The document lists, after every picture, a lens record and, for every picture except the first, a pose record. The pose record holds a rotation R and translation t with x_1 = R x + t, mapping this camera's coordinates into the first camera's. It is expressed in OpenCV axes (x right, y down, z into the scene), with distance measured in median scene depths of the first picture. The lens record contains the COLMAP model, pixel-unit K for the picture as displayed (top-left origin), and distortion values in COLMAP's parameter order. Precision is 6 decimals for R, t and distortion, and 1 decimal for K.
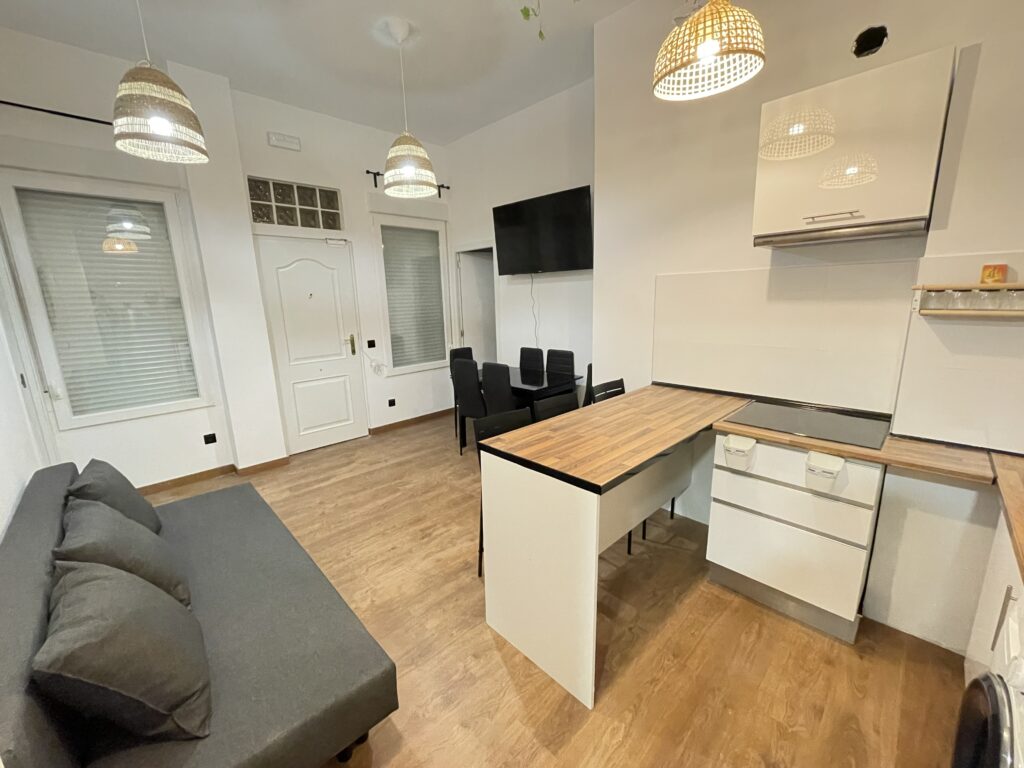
lens RADIAL K [[412.3, 0, 512.0], [0, 412.3, 384.0], [0, 0, 1]] dist [-0.001819, -0.000103]
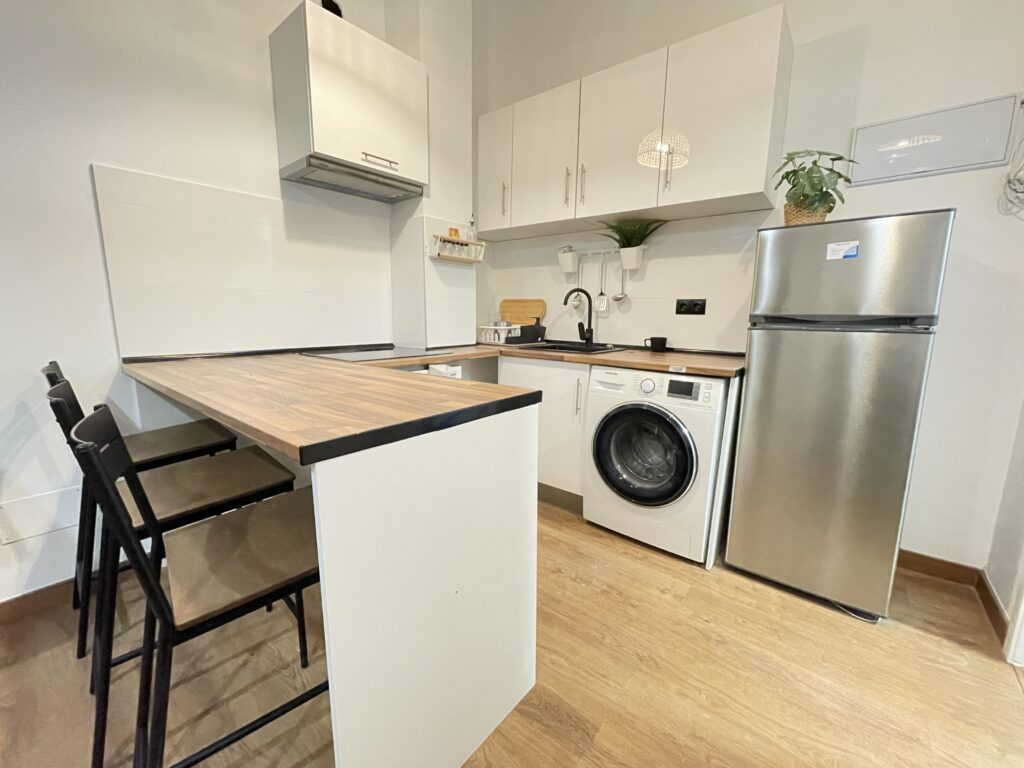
lens RADIAL K [[416.9, 0, 512.0], [0, 416.9, 384.0], [0, 0, 1]] dist [-0.002754, -0.000187]
pose [[-0.109145, -0.145355, 0.983341, -0.285801], [0.201797, 0.965411, 0.165103, 0.042276], [-0.973327, 0.216455, -0.076037, 0.533294]]
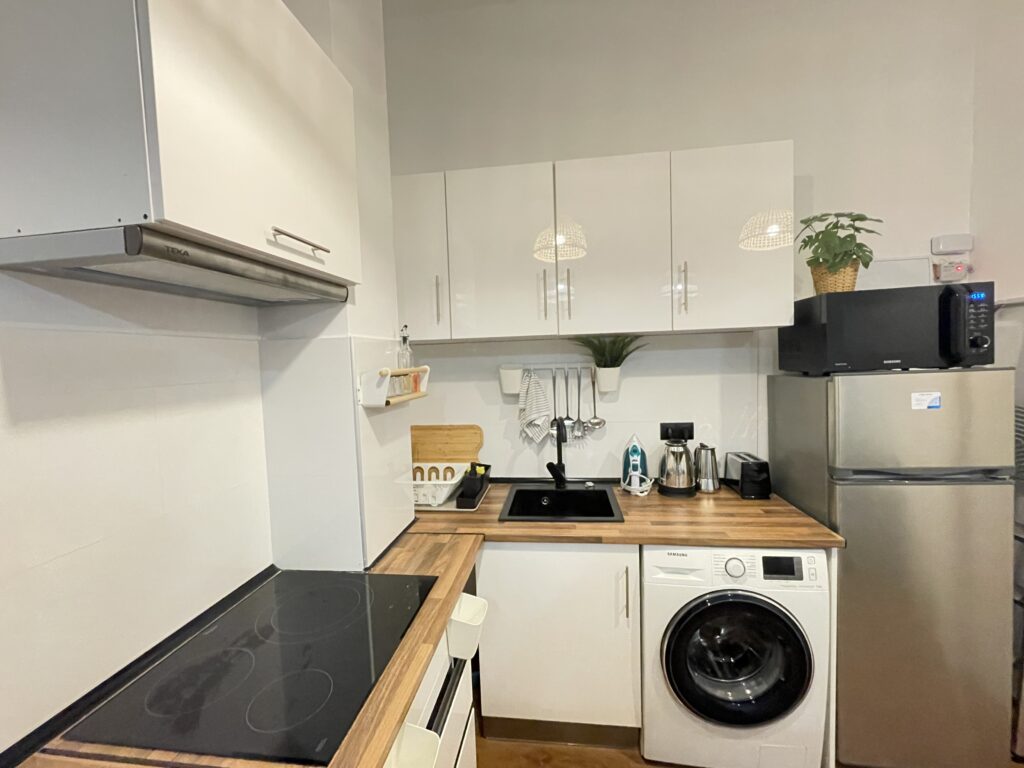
lens RADIAL K [[412.3, 0, 512.0], [0, 412.3, 384.0], [0, 0, 1]] dist [-0.001819, -0.000103]
pose [[-0.605881, 0.005476, 0.795536, 0.112198], [0.222631, 0.961190, 0.162940, -0.156551], [-0.763769, 0.275833, -0.583586, 0.708100]]
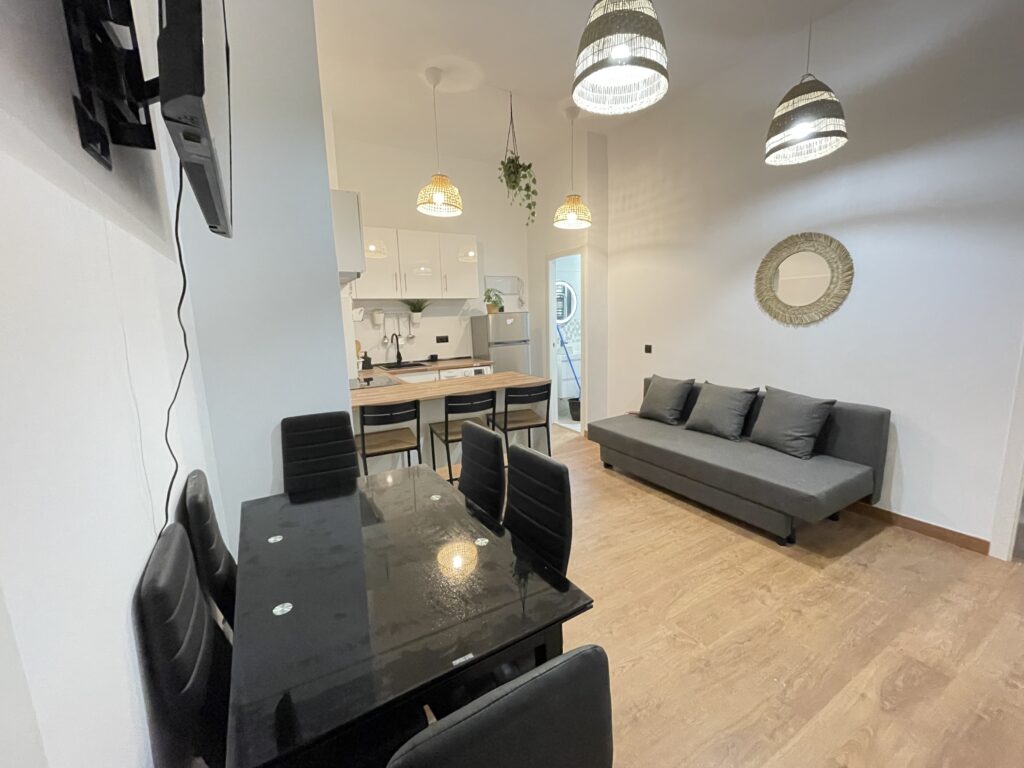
lens RADIAL K [[416.9, 0, 512.0], [0, 416.9, 384.0], [0, 0, 1]] dist [-0.002754, -0.000187]
pose [[-0.965621, 0.016247, 0.259444, -0.248072], [0.110561, 0.928945, 0.353322, -0.321894], [-0.235269, 0.369860, -0.898806, 1.715174]]
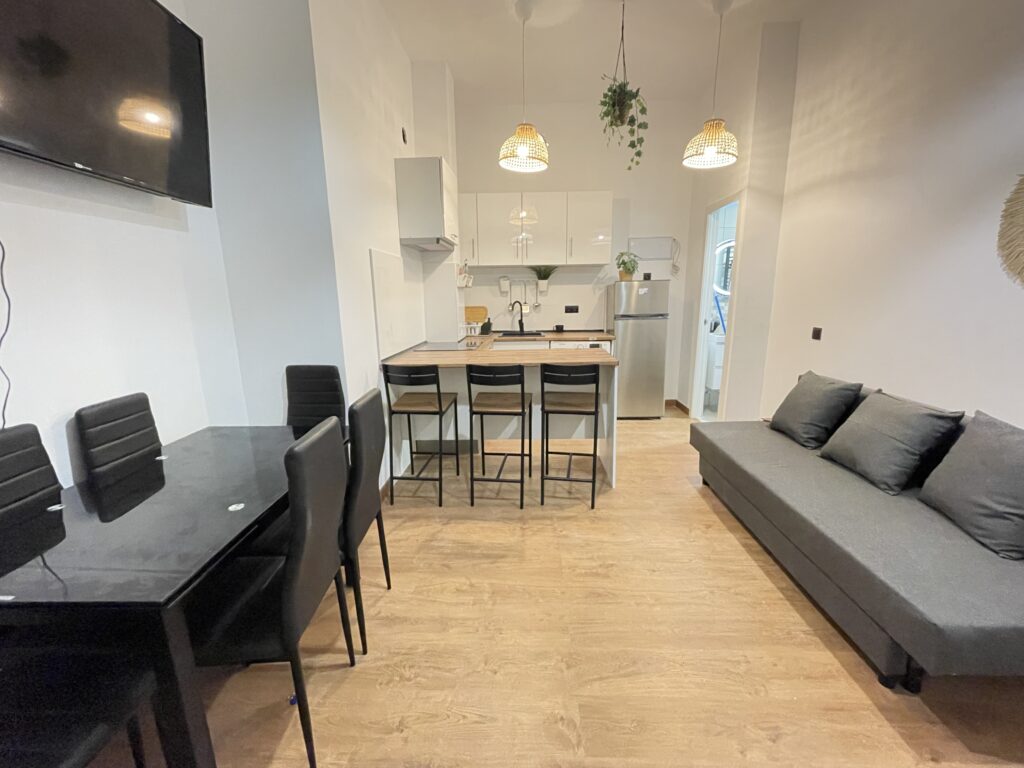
lens RADIAL K [[416.9, 0, 512.0], [0, 416.9, 384.0], [0, 0, 1]] dist [-0.002754, -0.000187]
pose [[-0.686522, -0.116463, 0.717721, -0.574587], [0.186970, 0.925621, 0.329041, -0.218872], [-0.702659, 0.360087, -0.613684, 1.410777]]
